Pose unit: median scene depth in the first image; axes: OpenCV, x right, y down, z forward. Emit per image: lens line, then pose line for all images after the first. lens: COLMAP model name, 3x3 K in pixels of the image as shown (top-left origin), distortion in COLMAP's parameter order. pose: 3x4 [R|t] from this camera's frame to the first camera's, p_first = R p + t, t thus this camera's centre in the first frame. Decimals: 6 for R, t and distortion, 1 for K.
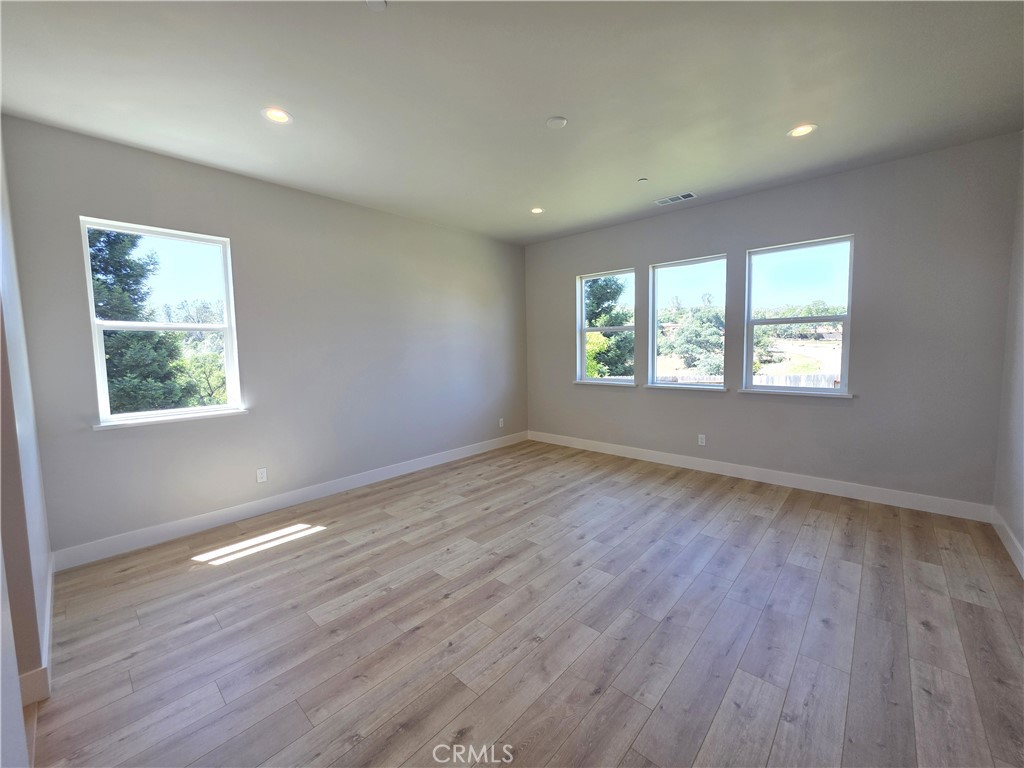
lens RADIAL K [[406.9, 0, 508.6], [0, 406.9, 388.3], [0, 0, 1]] dist [-0.000334, 0.000656]
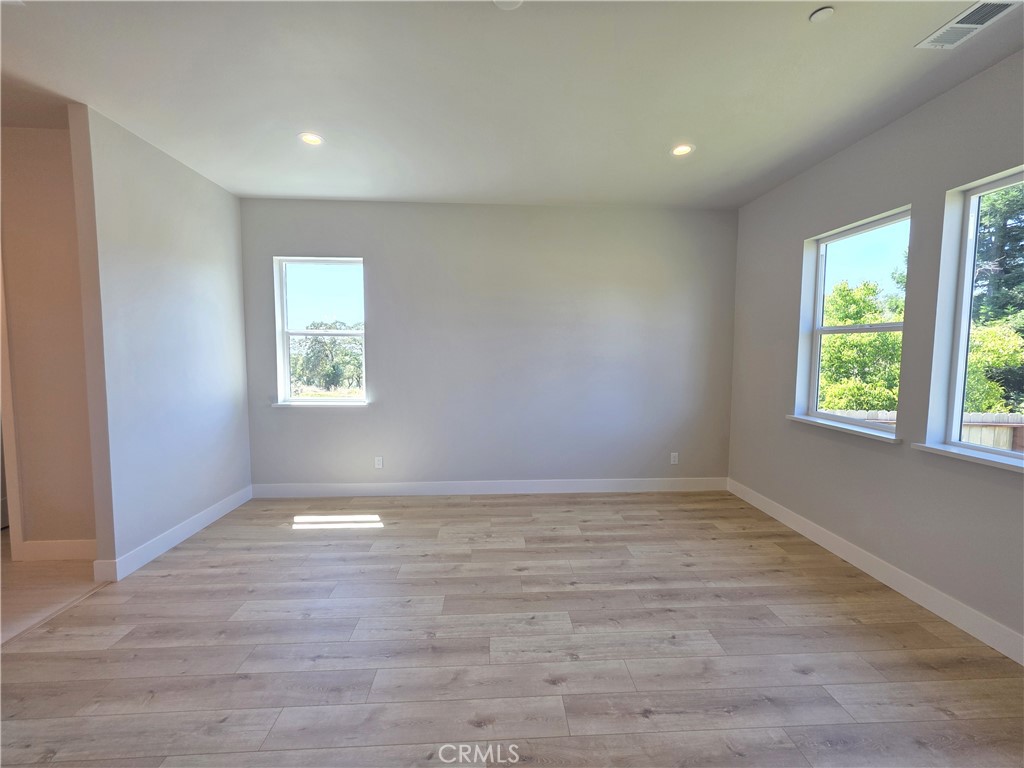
lens RADIAL K [[406.9, 0, 509.3], [0, 406.9, 385.3], [0, 0, 1]] dist [-0.000334, 0.000656]
pose [[0.714857, 0.081687, -0.694483, 0.455934], [-0.087160, 0.995817, 0.027414, -0.068983], [0.693818, 0.040934, 0.718987, 0.450772]]
